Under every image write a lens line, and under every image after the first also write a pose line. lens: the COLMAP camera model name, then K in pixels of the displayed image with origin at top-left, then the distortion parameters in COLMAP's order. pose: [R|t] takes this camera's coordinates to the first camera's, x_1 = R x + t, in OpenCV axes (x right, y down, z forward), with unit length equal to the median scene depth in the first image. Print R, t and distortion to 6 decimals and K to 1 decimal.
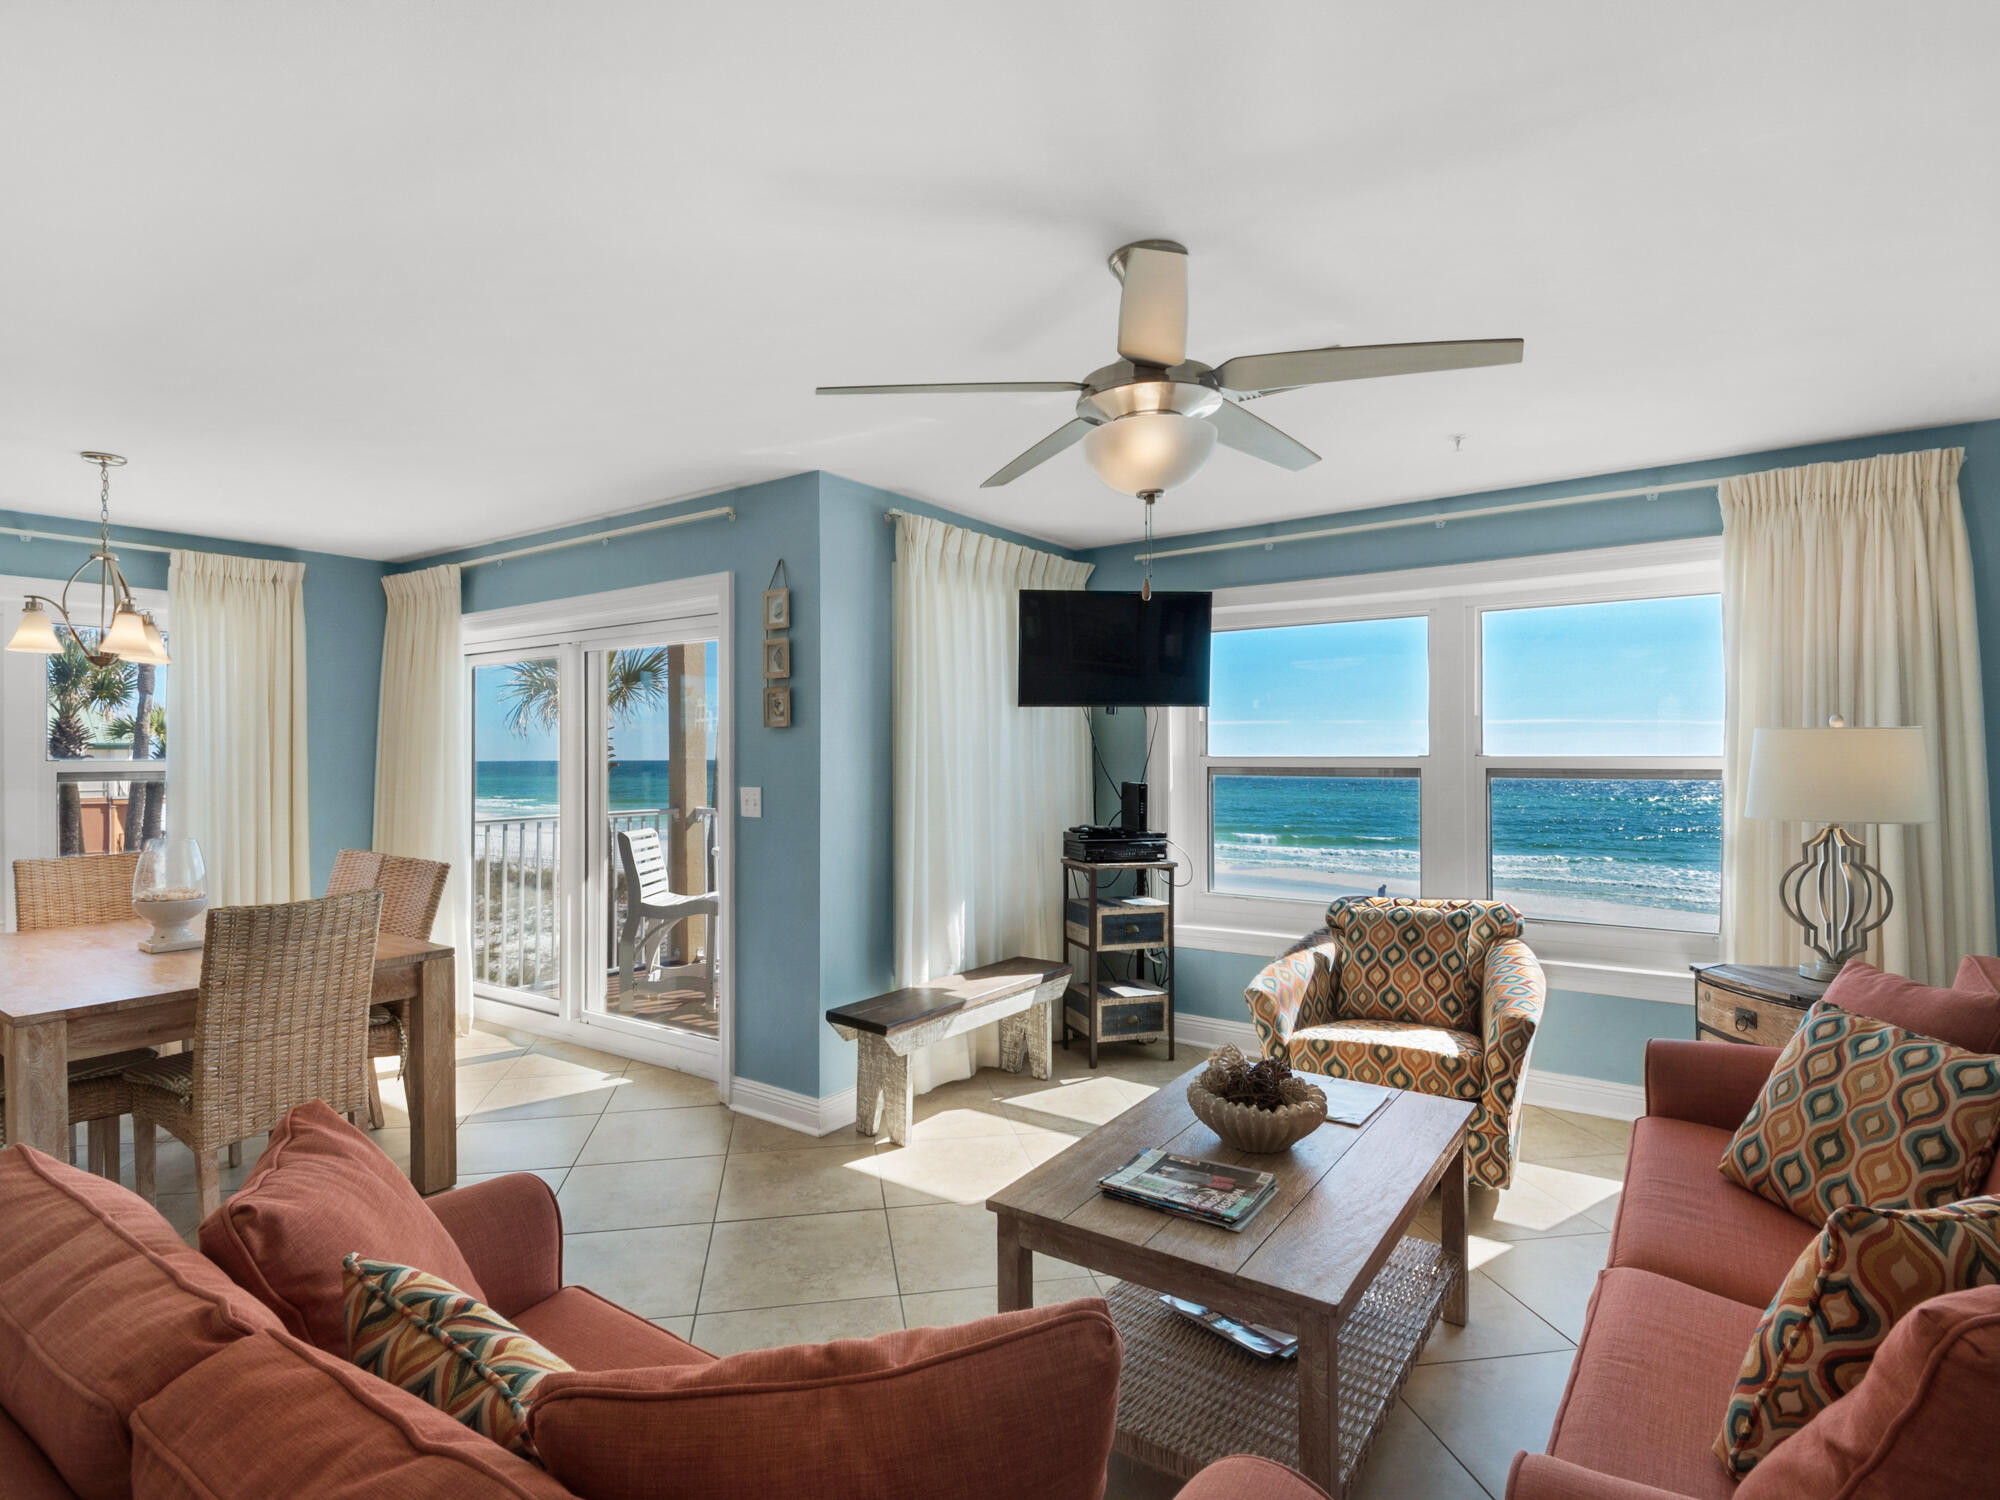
lens RADIAL K [[996.8, 0, 1000.0], [0, 996.8, 750.0], [0, 0, 1]] dist [0.019244, -0.027827]
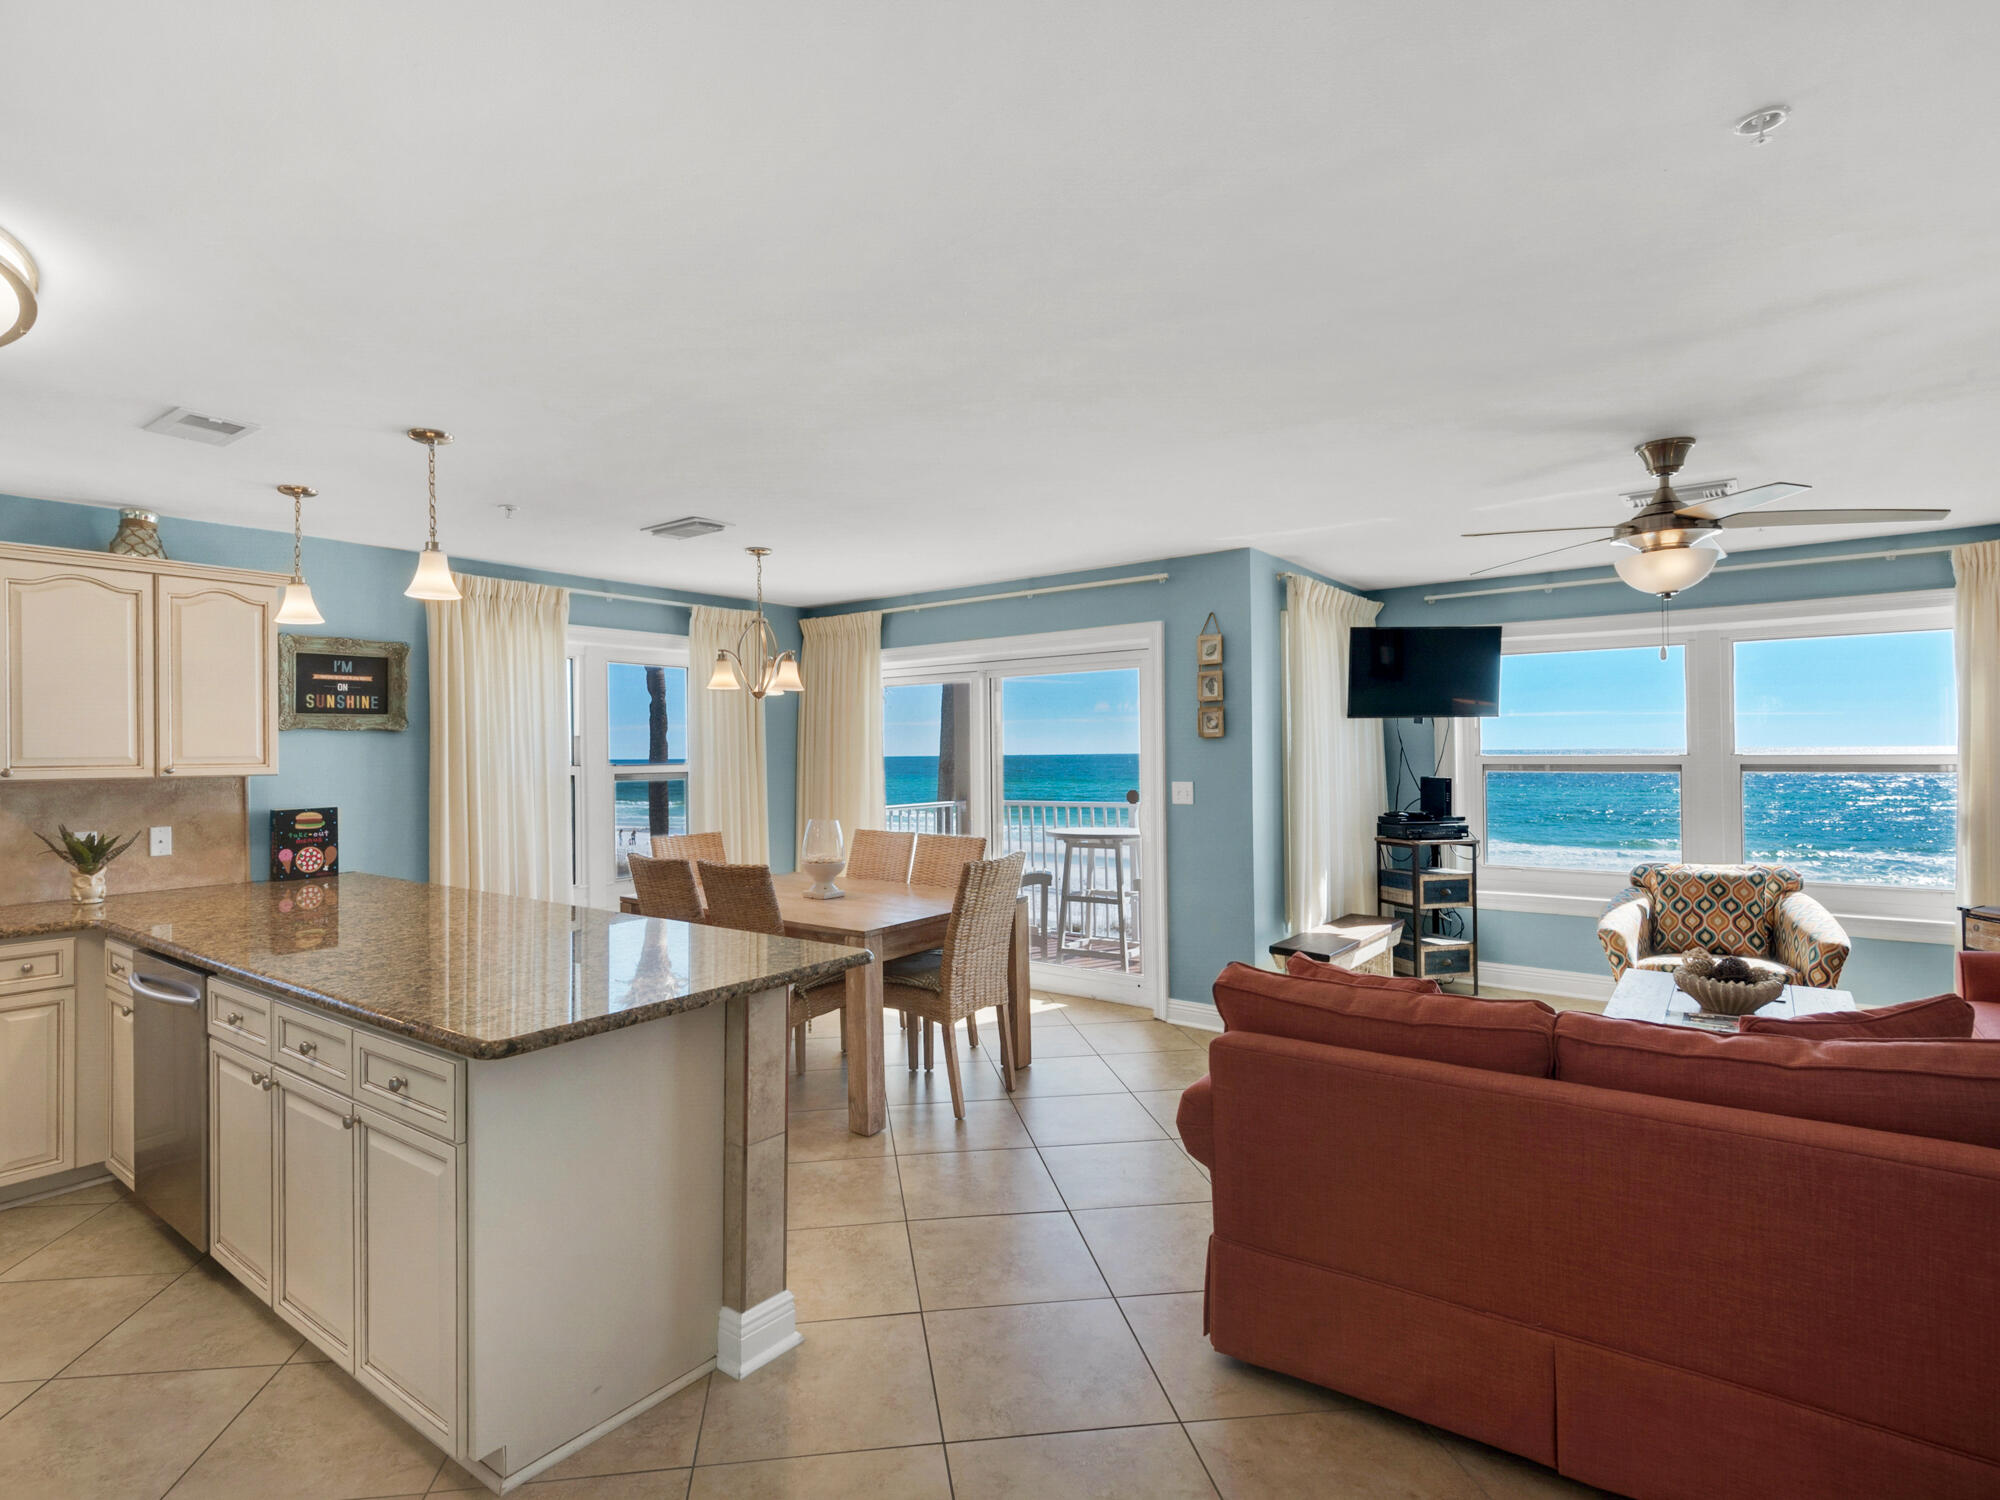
lens RADIAL K [[956.7, 0, 1001.9], [0, 956.7, 738.8], [0, 0, 1]] dist [0.002179, -0.008878]
pose [[0.998268, -0.007030, -0.058405, -0.408592], [0.006592, 0.999949, -0.007700, -0.012031], [0.058457, 0.007302, 0.998263, -0.290216]]
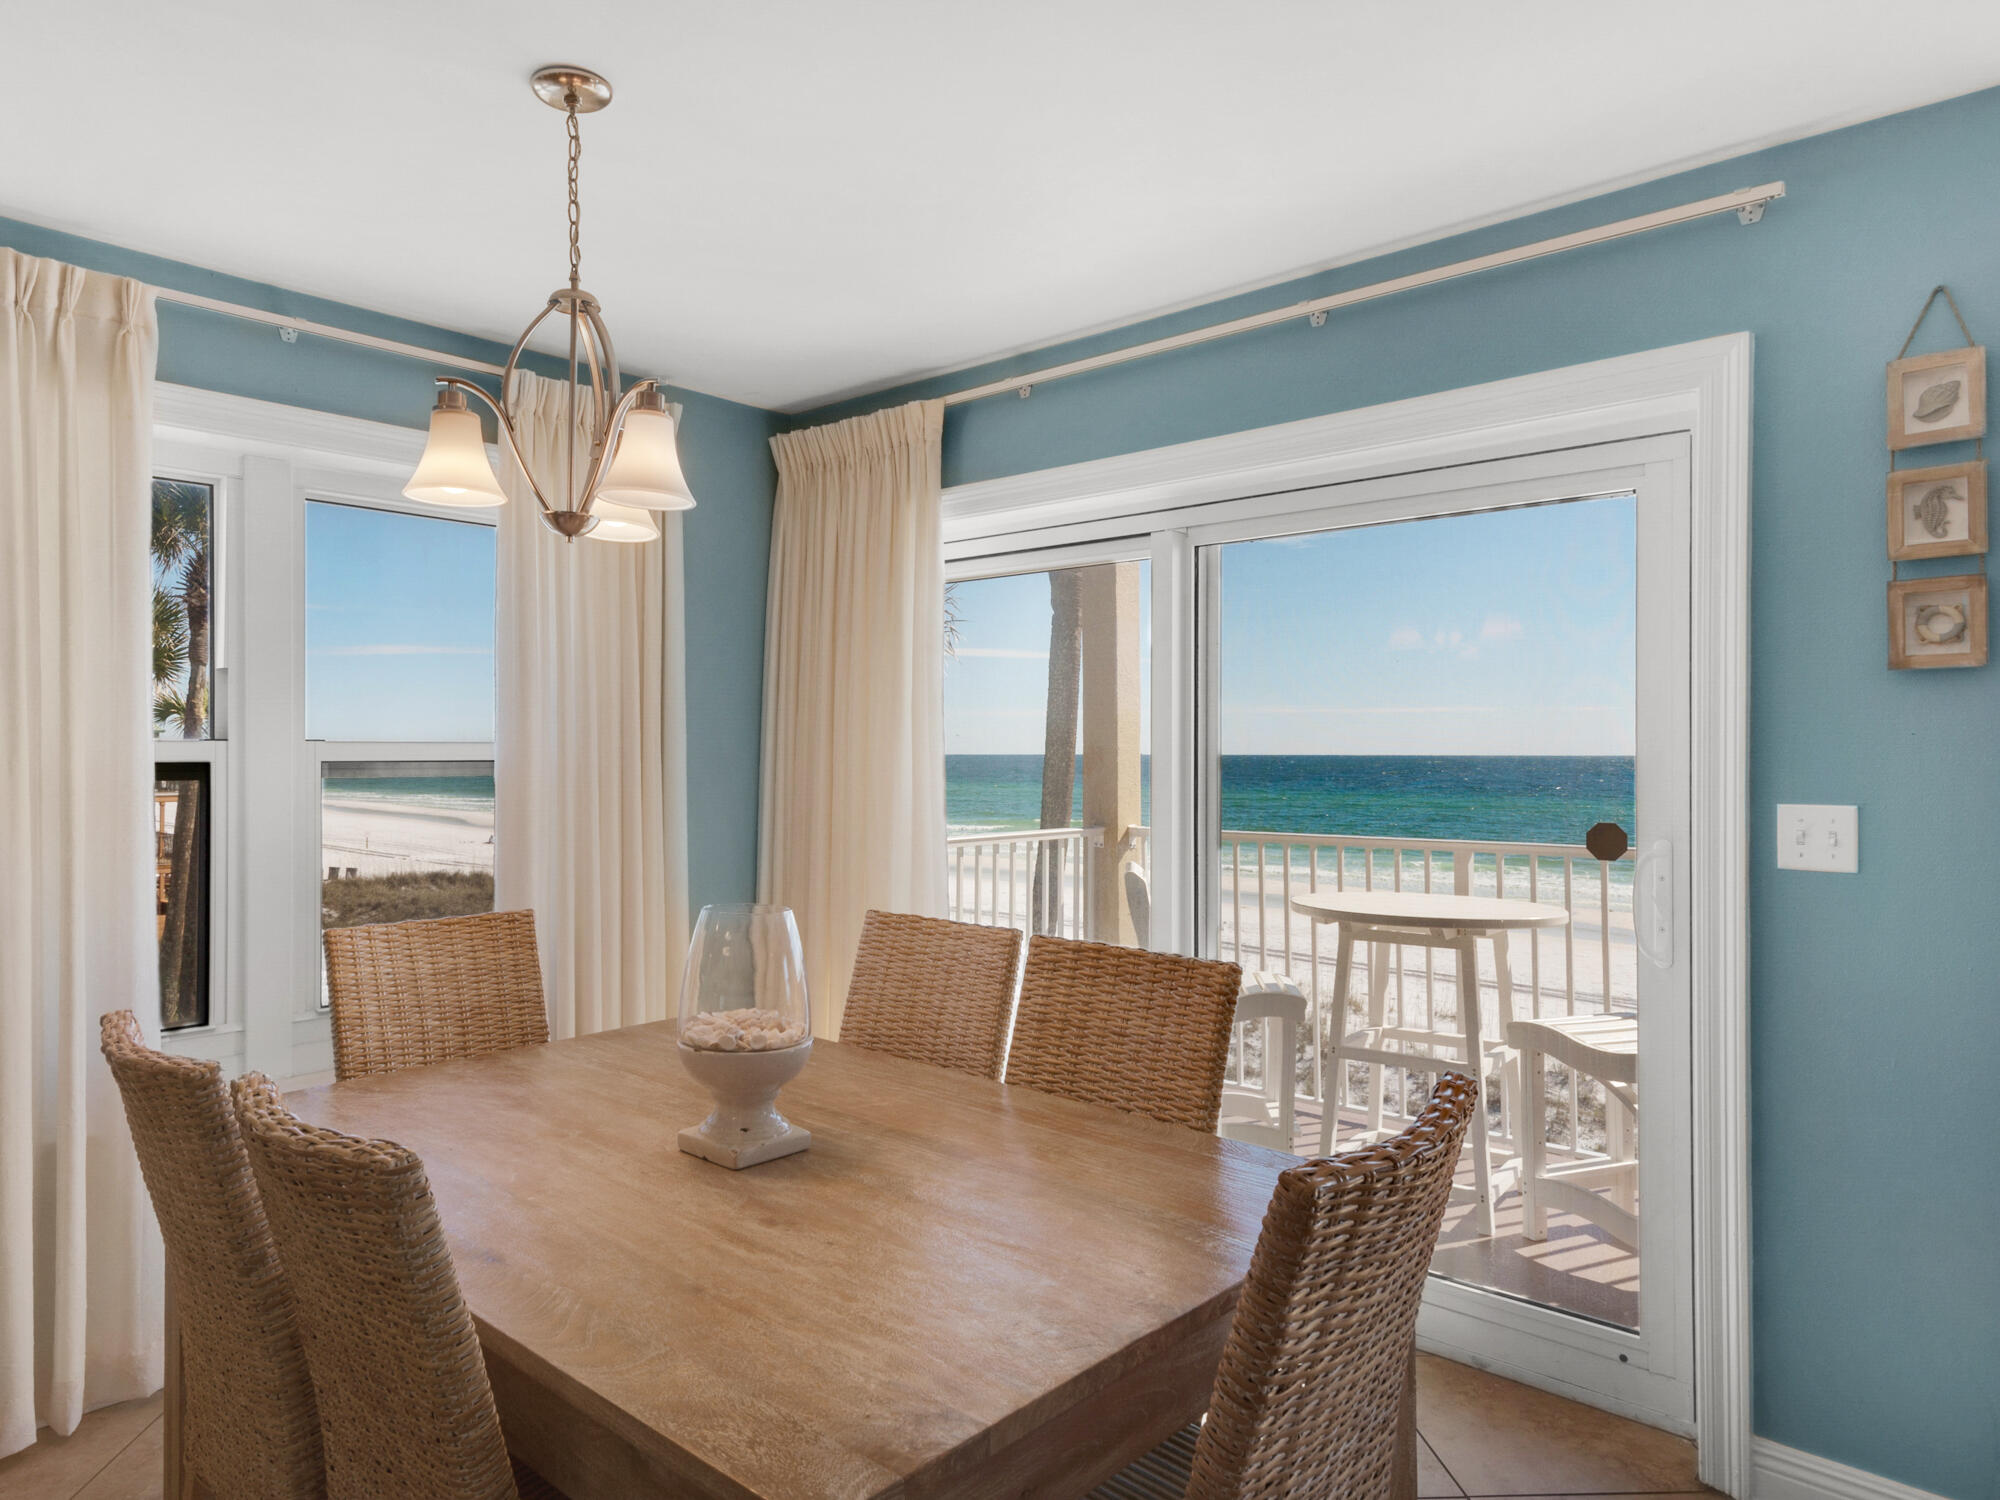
lens RADIAL K [[1305.4, 0, 1007.0], [0, 1305.4, 745.0], [0, 0, 1]] dist [0.020524, -0.001624]
pose [[0.989955, 0.006292, -0.141243, -0.518864], [-0.006010, 0.999979, 0.002420, 0.011002], [0.141256, -0.001547, 0.989972, 0.352905]]
